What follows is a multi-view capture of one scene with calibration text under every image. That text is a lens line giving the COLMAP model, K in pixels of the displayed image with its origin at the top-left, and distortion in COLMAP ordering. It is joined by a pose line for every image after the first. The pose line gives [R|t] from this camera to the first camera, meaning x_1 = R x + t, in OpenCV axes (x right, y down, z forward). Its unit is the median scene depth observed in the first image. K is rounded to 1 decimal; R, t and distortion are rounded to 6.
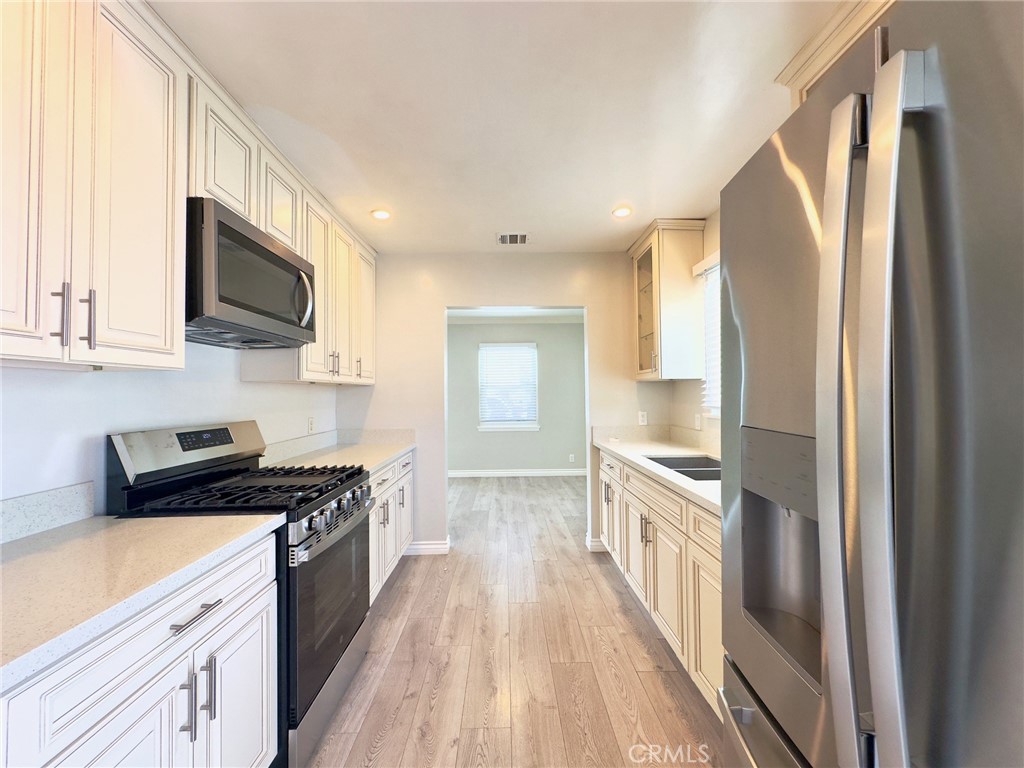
lens RADIAL K [[407.1, 0, 515.9], [0, 407.1, 385.5], [0, 0, 1]] dist [0.000495, 0.000039]
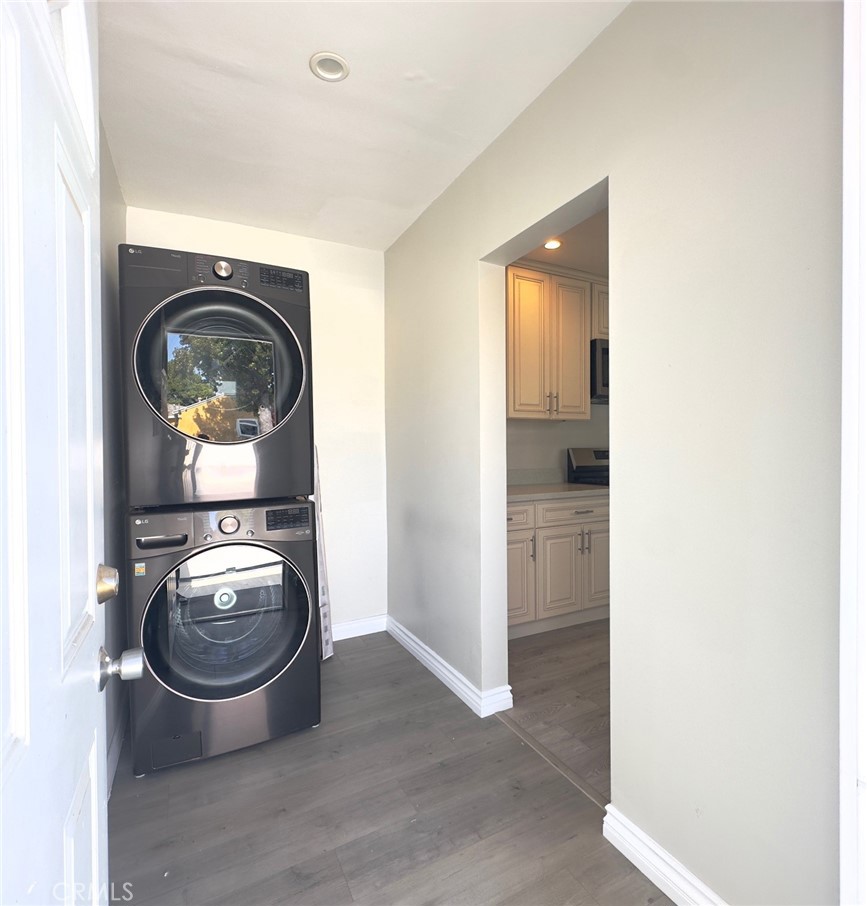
lens RADIAL K [[487.6, 0, 435.3], [0, 487.6, 449.7], [0, 0, 1]] dist [-0.000046, 0.000006]
pose [[0.424582, 0.015400, -0.905259, 1.236205], [0.023368, 0.999336, 0.027960, 0.030617], [0.905088, -0.033025, 0.423940, -0.895653]]
